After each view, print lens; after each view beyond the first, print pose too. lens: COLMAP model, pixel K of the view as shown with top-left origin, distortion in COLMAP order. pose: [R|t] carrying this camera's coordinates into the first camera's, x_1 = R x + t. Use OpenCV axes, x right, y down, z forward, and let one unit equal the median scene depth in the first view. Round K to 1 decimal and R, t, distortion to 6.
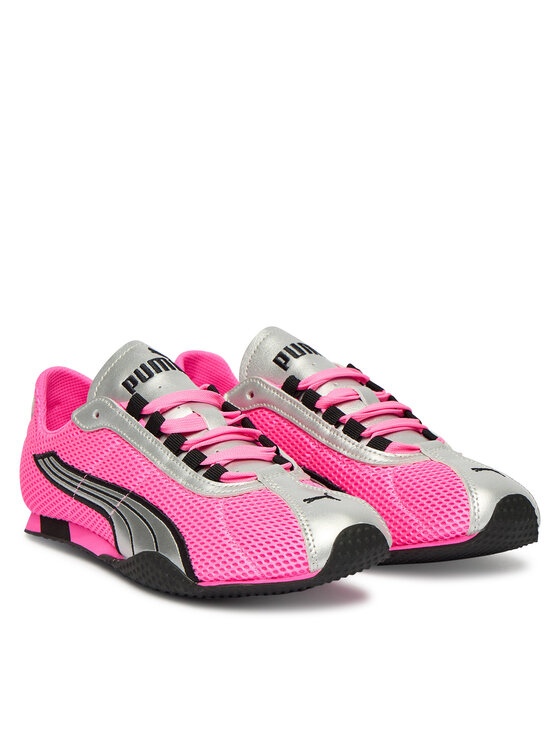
lens RADIAL K [[2195.4, 0, 280.0], [0, 2195.4, 373.0], [0, 0, 1]] dist [0.026345, 0.046948]
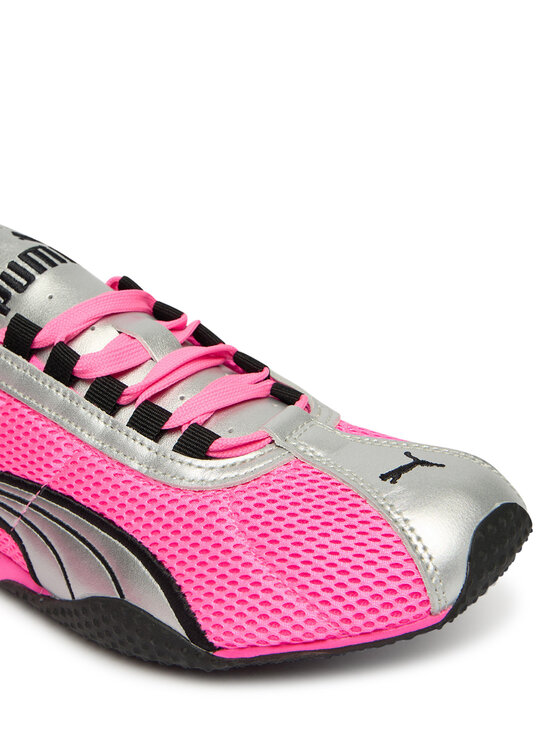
lens RADIAL K [[1100.6, 0, 280.0], [0, 1100.6, 373.0], [0, 0, 1]] dist [-0.028871, -0.003175]
pose [[0.954297, -0.174708, 0.242477, -0.074652], [0.129234, 0.972791, 0.192293, -0.024513], [-0.269475, -0.152168, 0.950909, 0.718123]]
